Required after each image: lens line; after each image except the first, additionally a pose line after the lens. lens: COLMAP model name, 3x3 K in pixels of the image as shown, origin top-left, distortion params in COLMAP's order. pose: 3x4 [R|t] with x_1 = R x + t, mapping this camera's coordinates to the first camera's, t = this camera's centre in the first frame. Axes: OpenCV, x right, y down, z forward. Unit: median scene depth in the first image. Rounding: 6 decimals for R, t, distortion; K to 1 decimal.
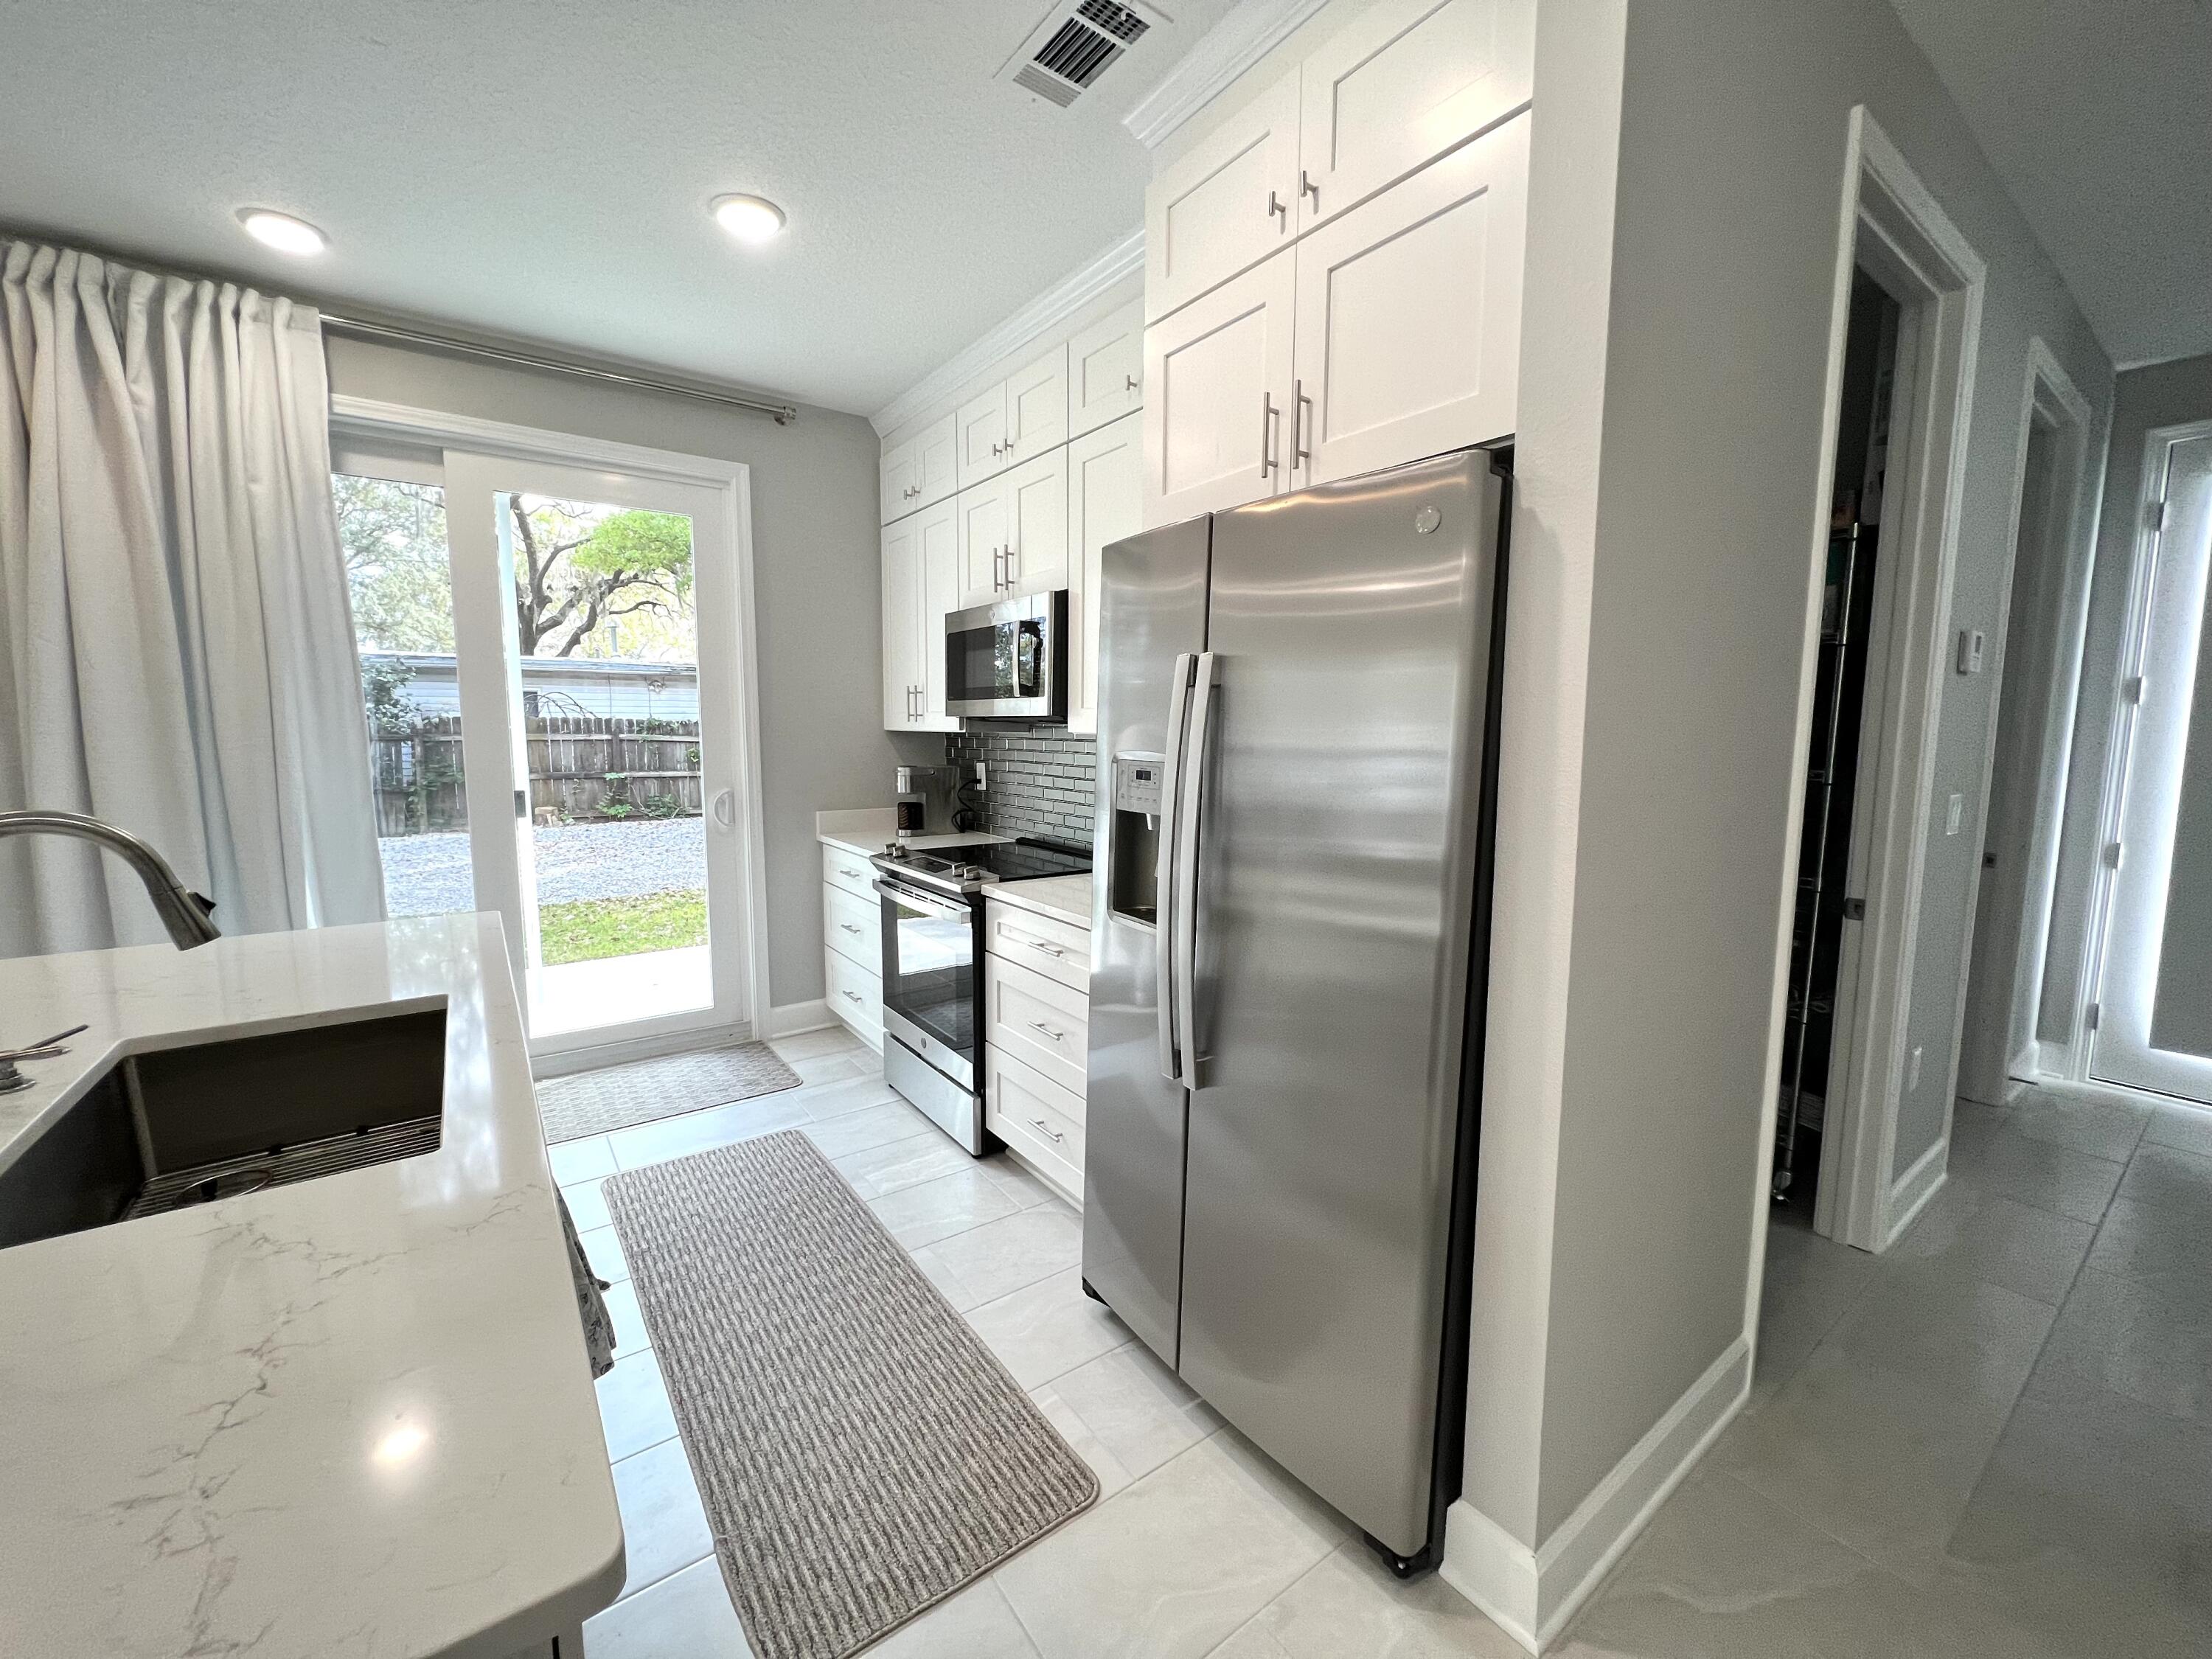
lens RADIAL K [[894.7, 0, 1106.0], [0, 894.7, 829.5], [0, 0, 1]] dist [0.002660, 0.000933]
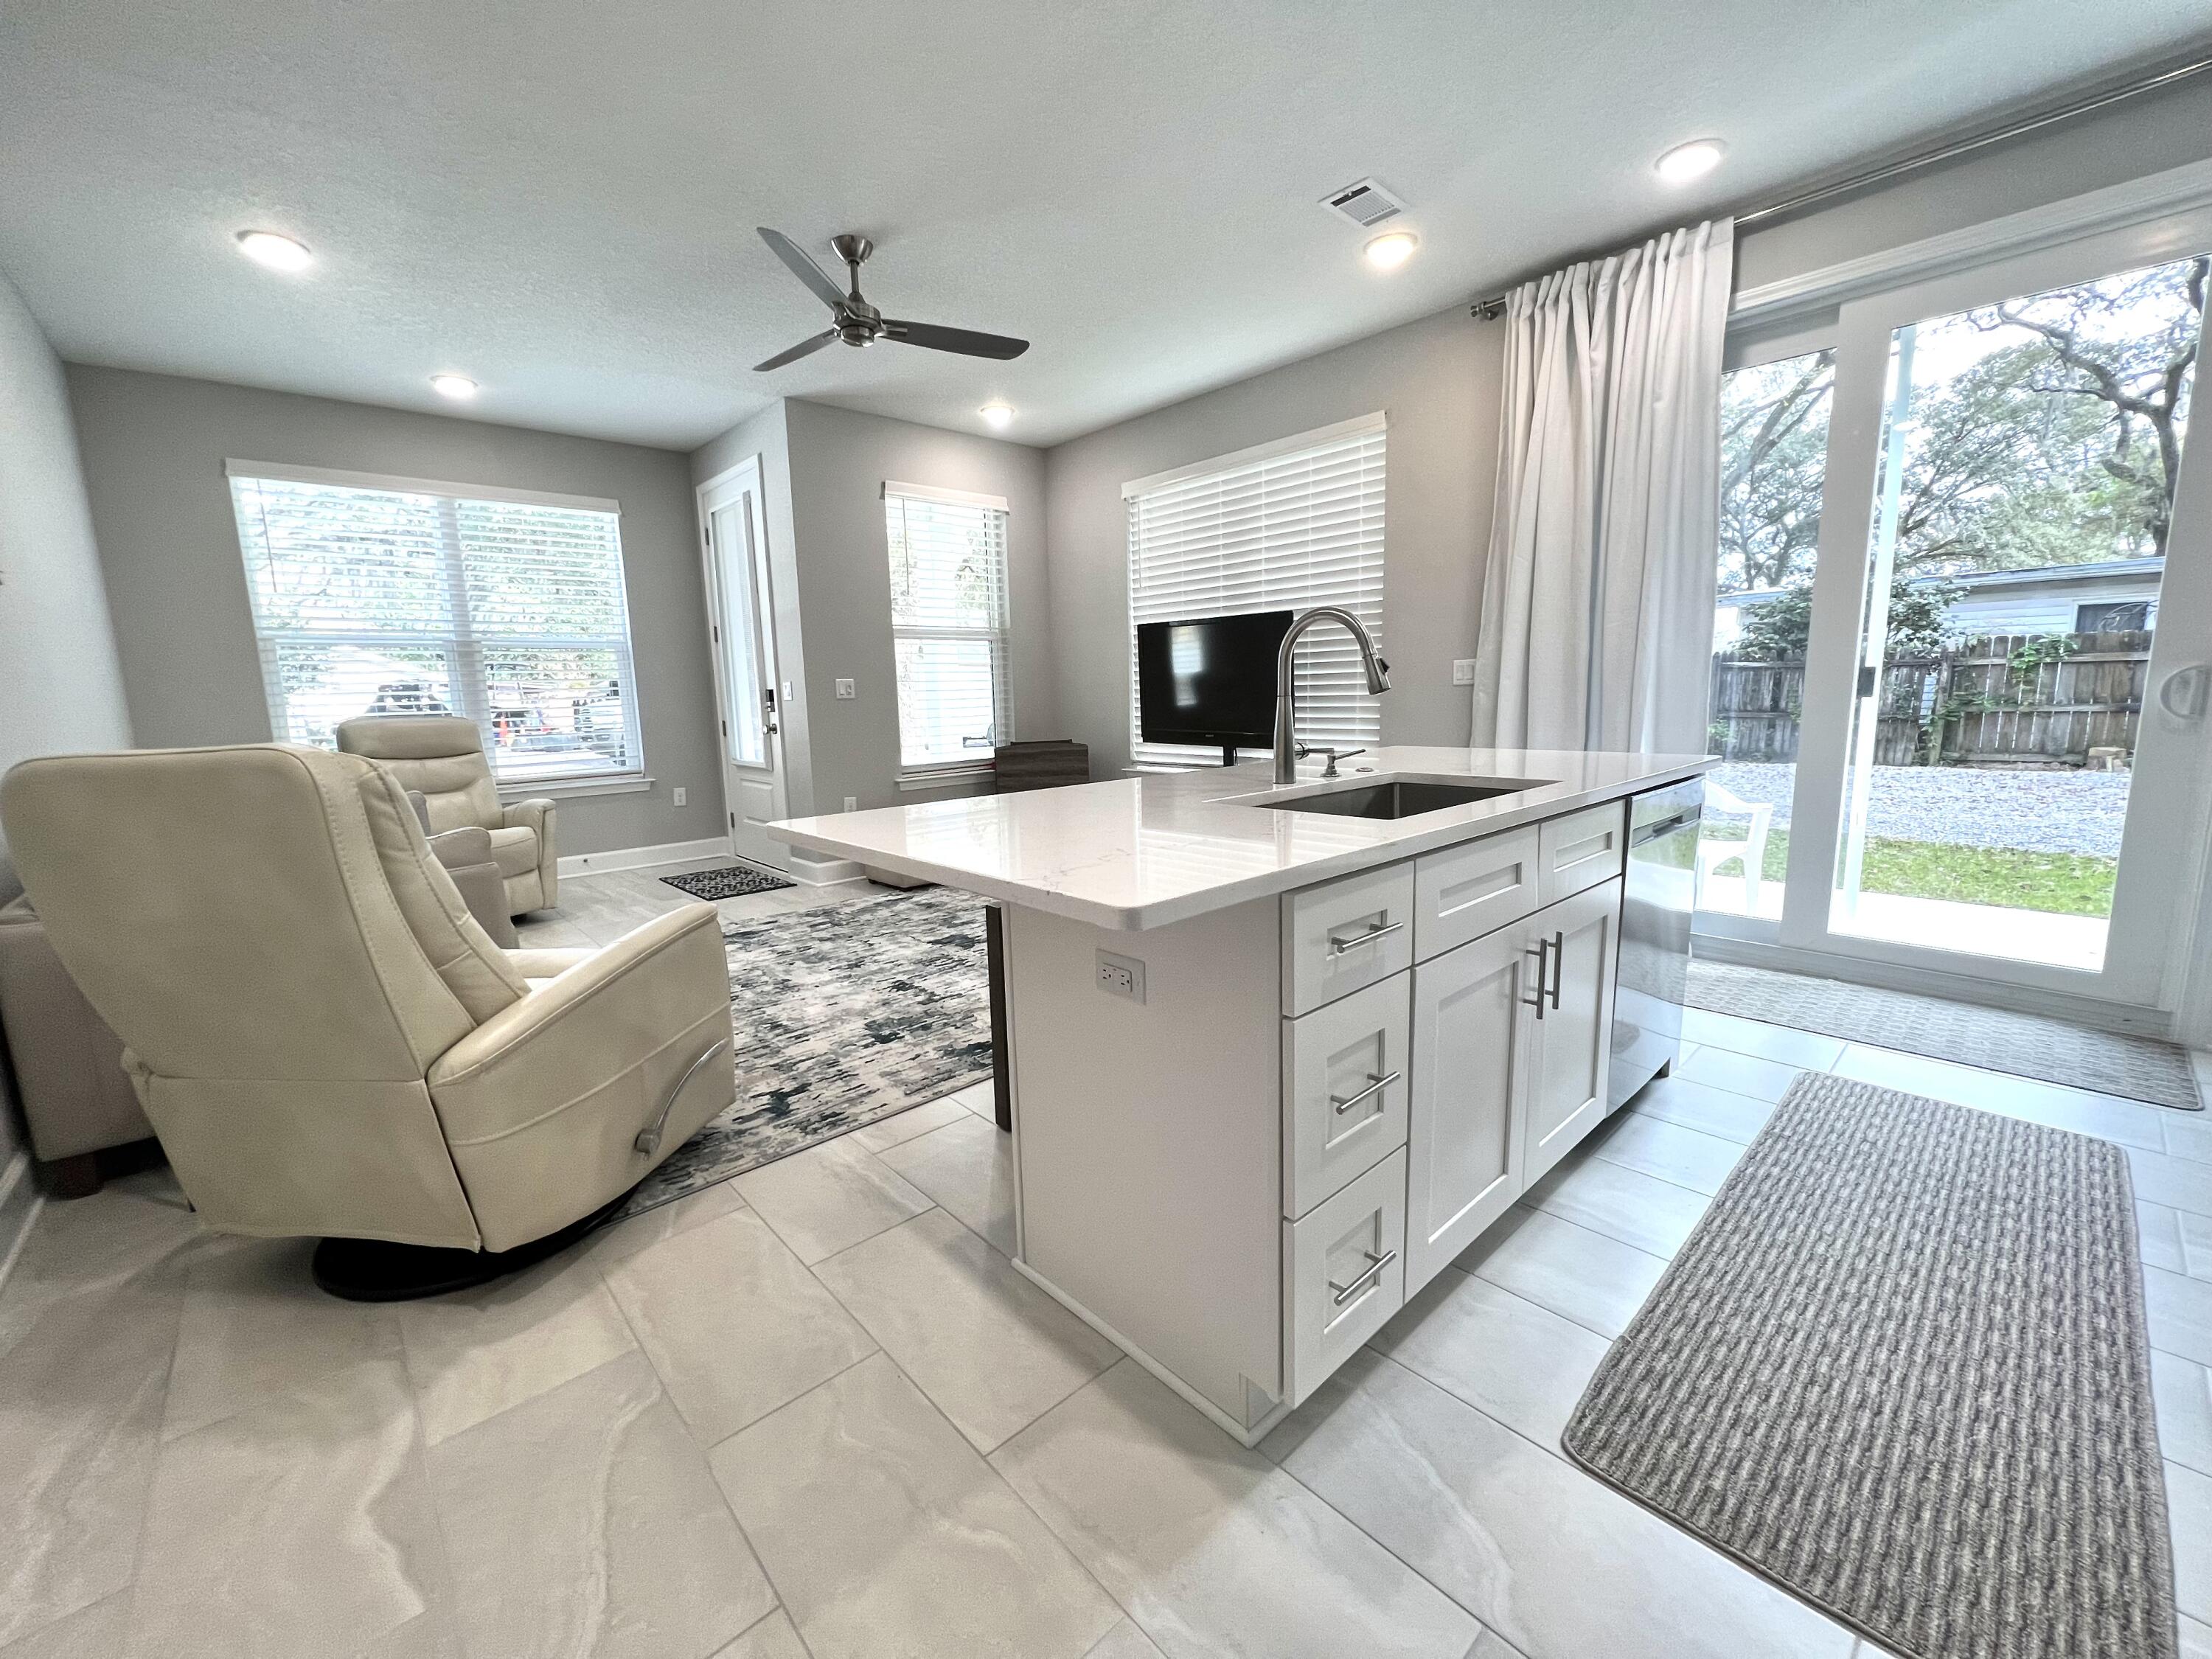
lens RADIAL K [[887.8, 0, 1106.0], [0, 887.8, 829.5], [0, 0, 1]] dist [-0.000607, 0.007574]
pose [[0.116794, 0.149827, -0.981790, 0.252179], [-0.095747, 0.985649, 0.139026, 0.095011], [0.988530, 0.077766, 0.129463, 0.162423]]
